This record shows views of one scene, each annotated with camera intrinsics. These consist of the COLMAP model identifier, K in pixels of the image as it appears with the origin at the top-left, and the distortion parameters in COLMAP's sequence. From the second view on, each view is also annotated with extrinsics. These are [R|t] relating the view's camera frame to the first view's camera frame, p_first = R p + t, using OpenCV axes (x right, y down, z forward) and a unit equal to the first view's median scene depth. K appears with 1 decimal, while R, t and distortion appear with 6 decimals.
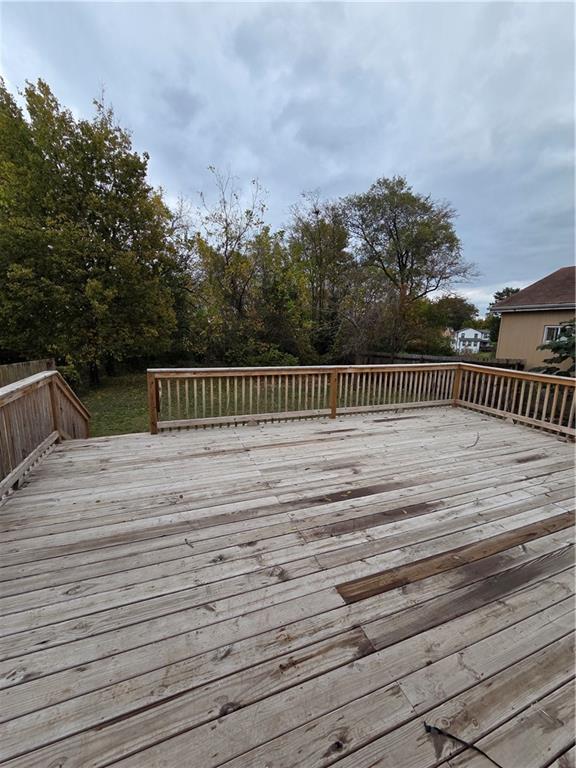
lens RADIAL K [[315.4, 0, 287.8], [0, 315.4, 386.1], [0, 0, 1]] dist [-0.010721, 0.004603]
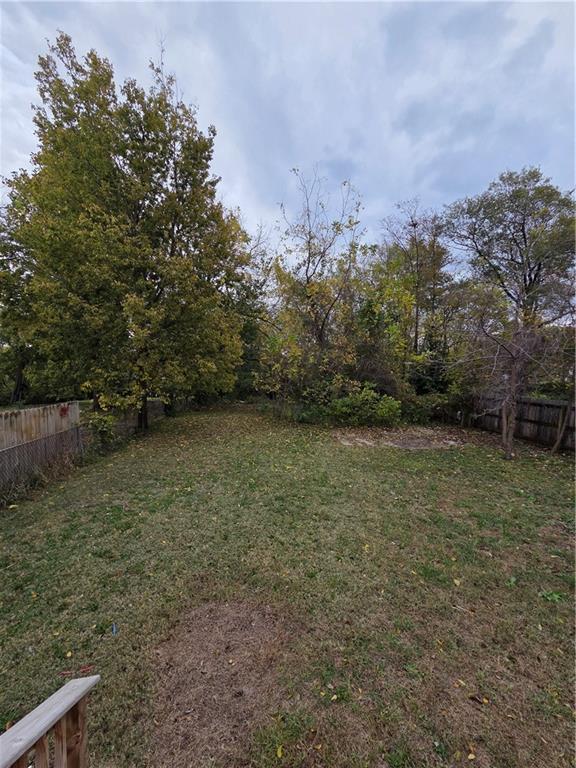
lens RADIAL K [[315.4, 0, 287.8], [0, 315.4, 386.1], [0, 0, 1]] dist [-0.010721, 0.004603]
pose [[0.975070, 0.020237, -0.220971, -0.057886], [-0.042635, 0.994364, -0.097070, -0.040512], [0.217761, 0.104071, 0.970438, 0.216794]]
